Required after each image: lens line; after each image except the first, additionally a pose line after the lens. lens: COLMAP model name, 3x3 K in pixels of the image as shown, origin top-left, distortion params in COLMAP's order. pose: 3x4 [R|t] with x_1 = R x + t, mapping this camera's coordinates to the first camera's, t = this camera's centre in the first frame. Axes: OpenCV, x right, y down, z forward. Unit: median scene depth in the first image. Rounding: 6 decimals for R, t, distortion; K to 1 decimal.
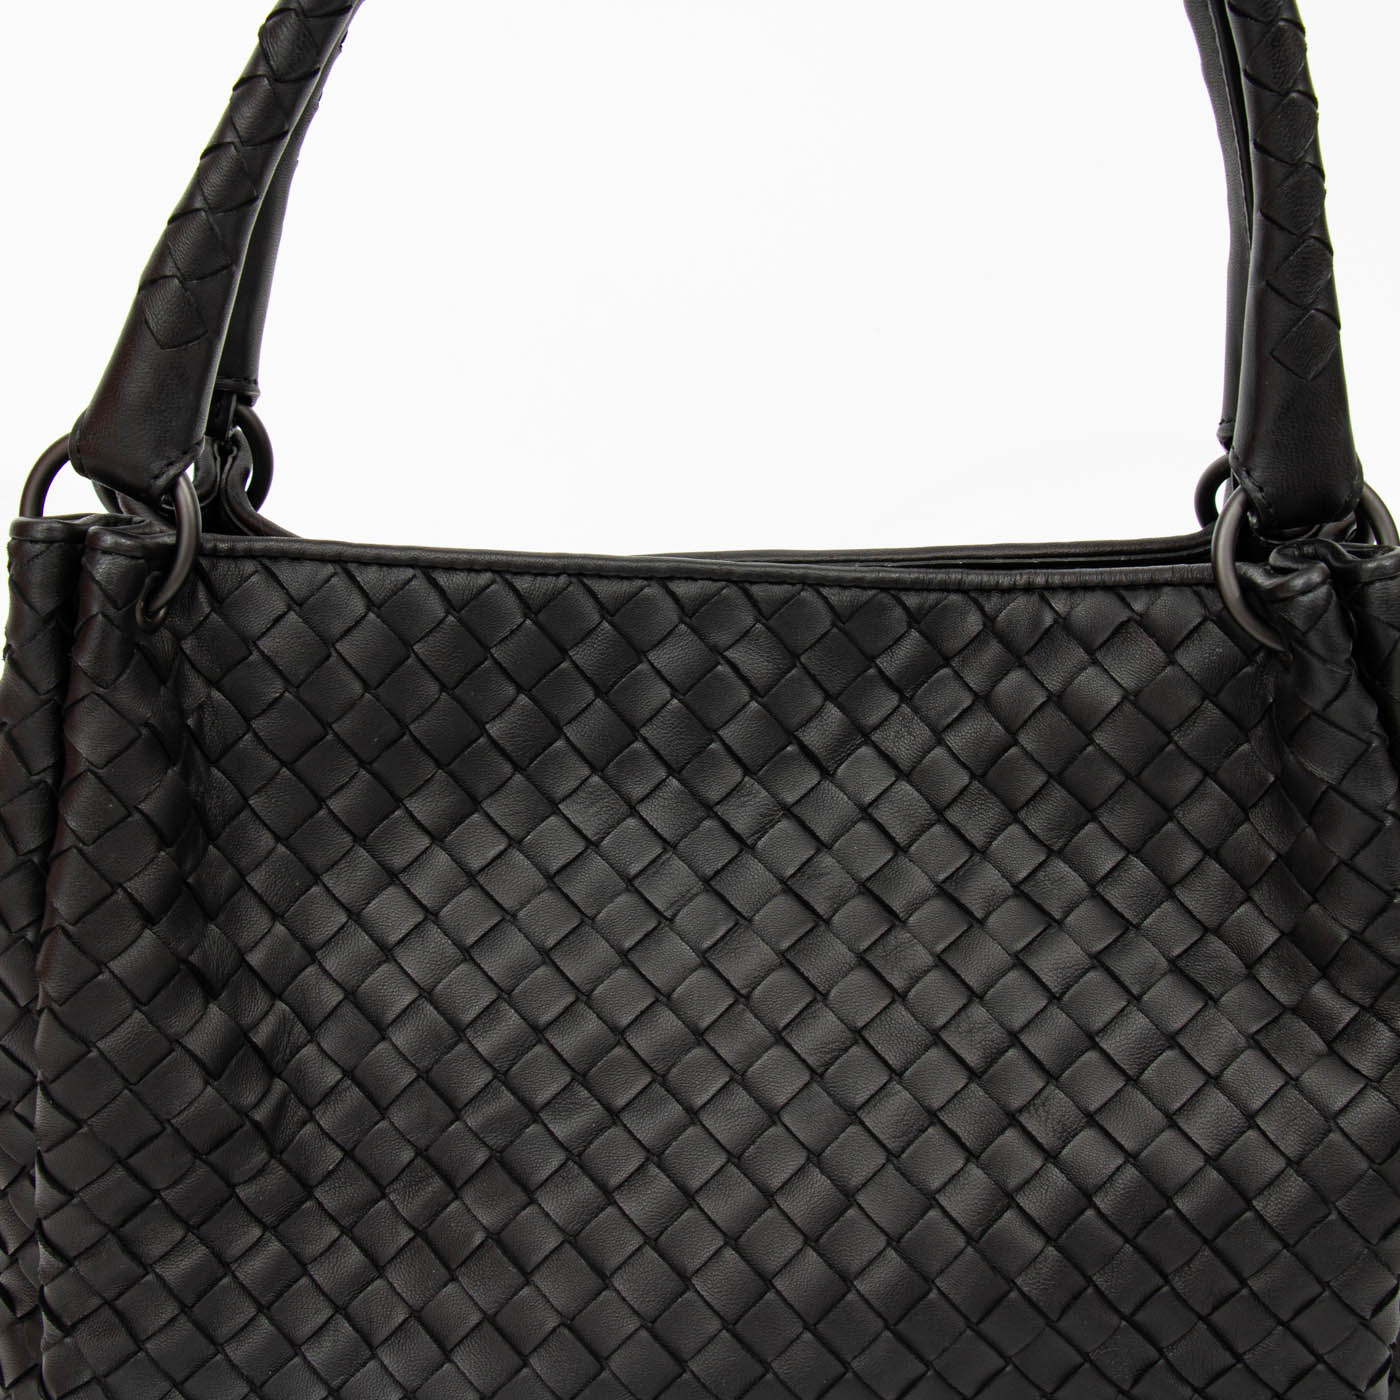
lens RADIAL K [[2498.0, 0, 693.2], [0, 2498.0, 711.3], [0, 0, 1]] dist [-0.083151, 0.000000]
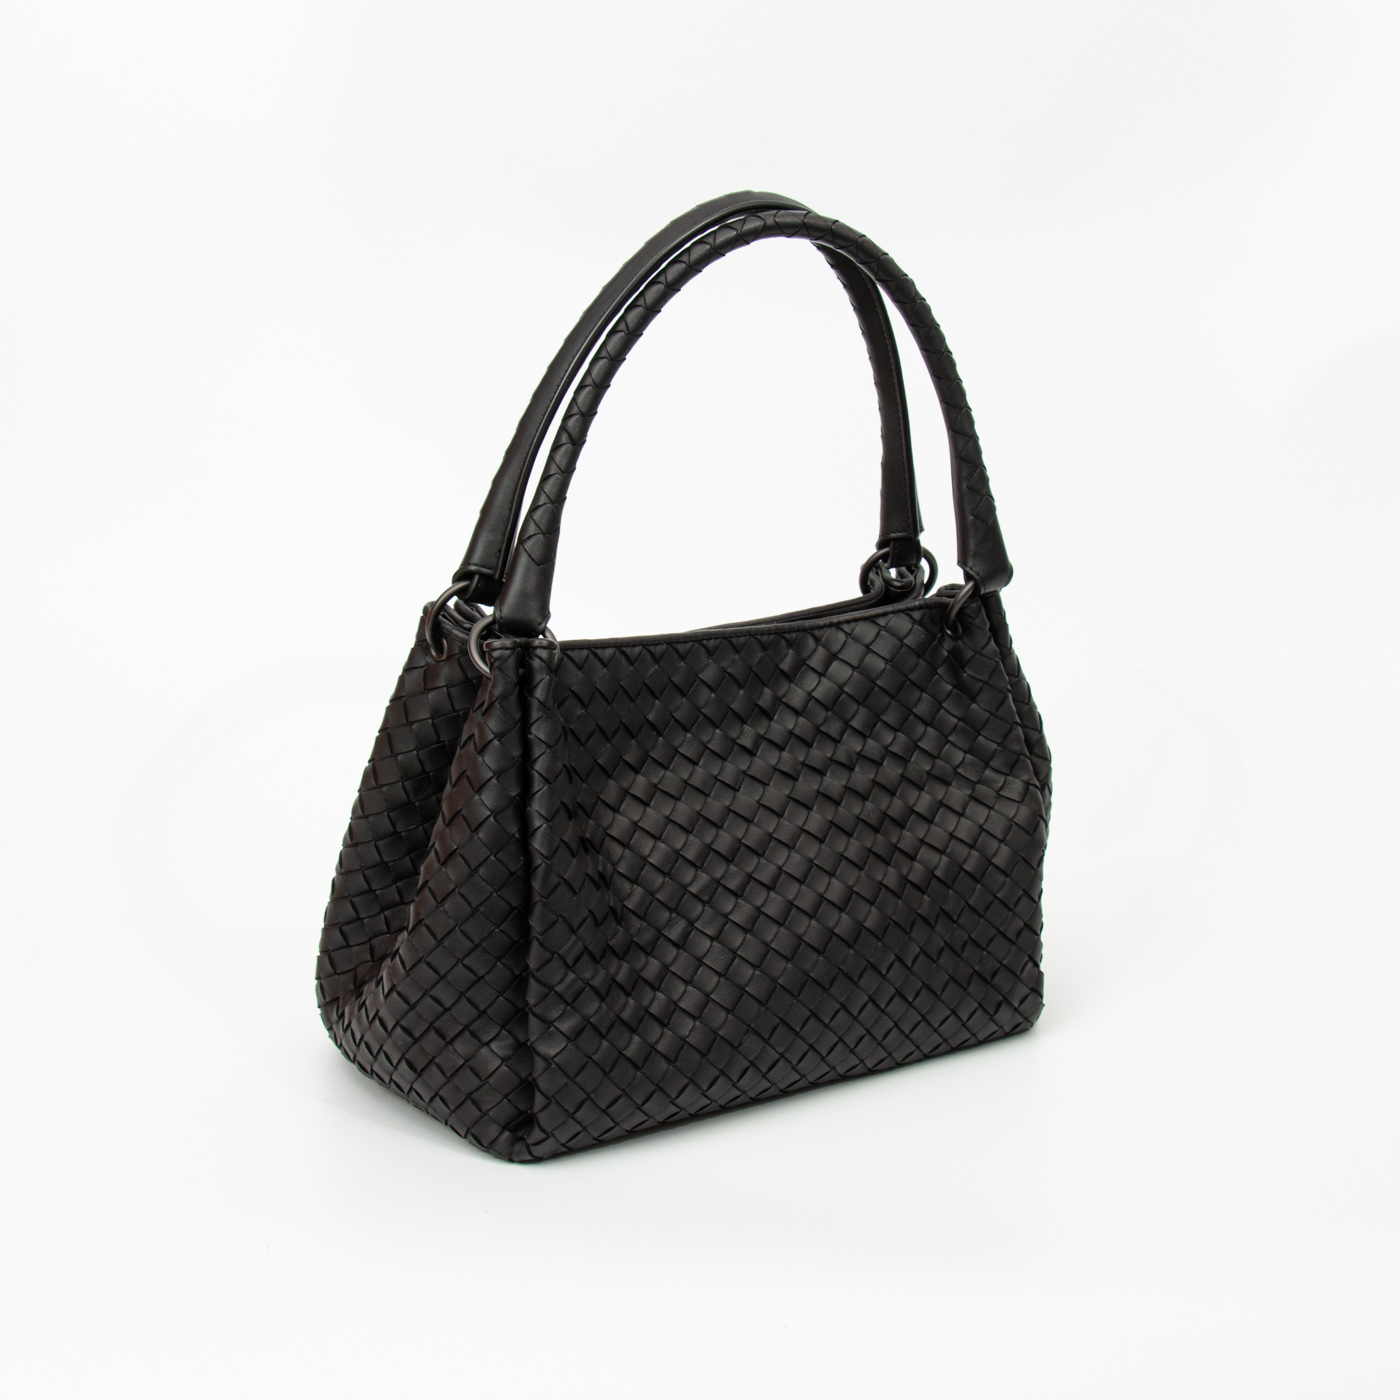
lens RADIAL K [[2498.0, 0, 697.6], [0, 2498.0, 689.4], [0, 0, 1]] dist [-0.083151, 0.000000]
pose [[0.838039, -0.135240, 0.528585, -1.223785], [0.175509, 0.984122, -0.026468, 0.049047], [-0.516612, 0.114953, 0.848468, -0.887978]]
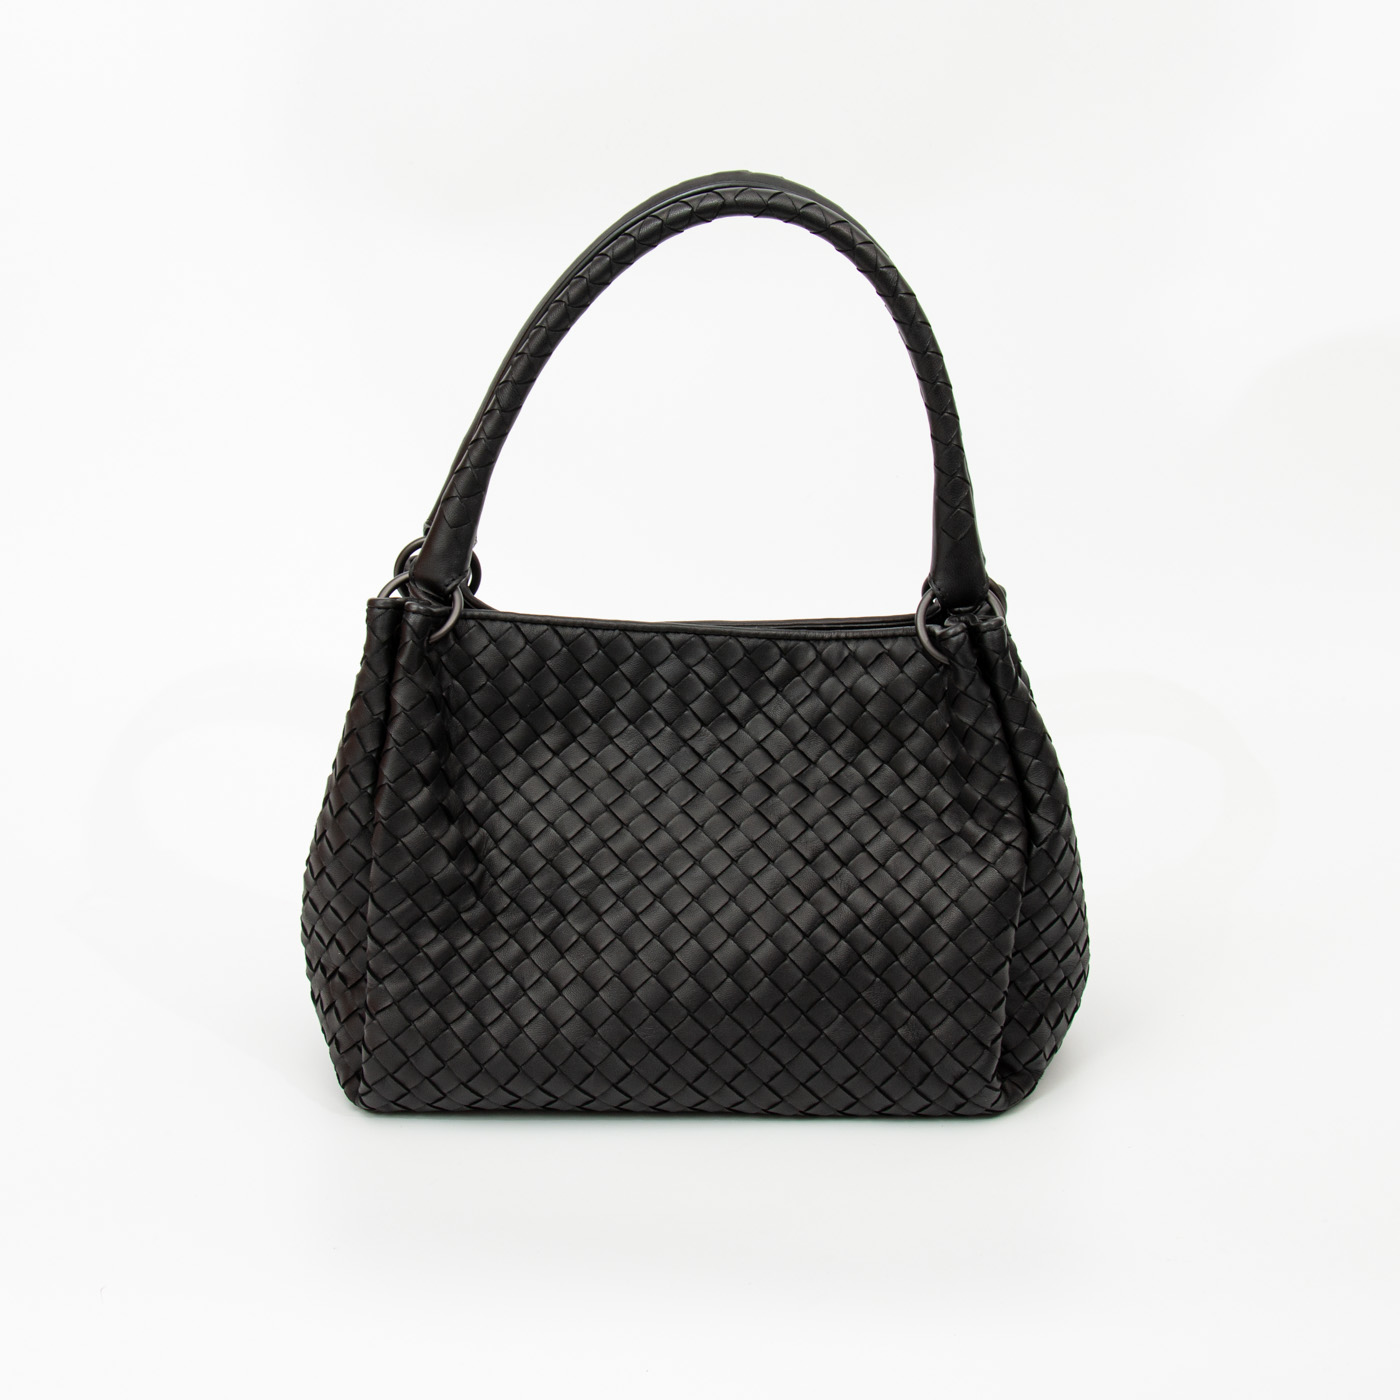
lens RADIAL K [[2498.0, 0, 706.1], [0, 2498.0, 703.2], [0, 0, 1]] dist [-0.083151, 0.000000]
pose [[0.999793, 0.008971, 0.018276, -0.014950], [-0.007721, 0.997699, -0.067365, 0.154190], [-0.018838, 0.067210, 0.997561, -1.143565]]
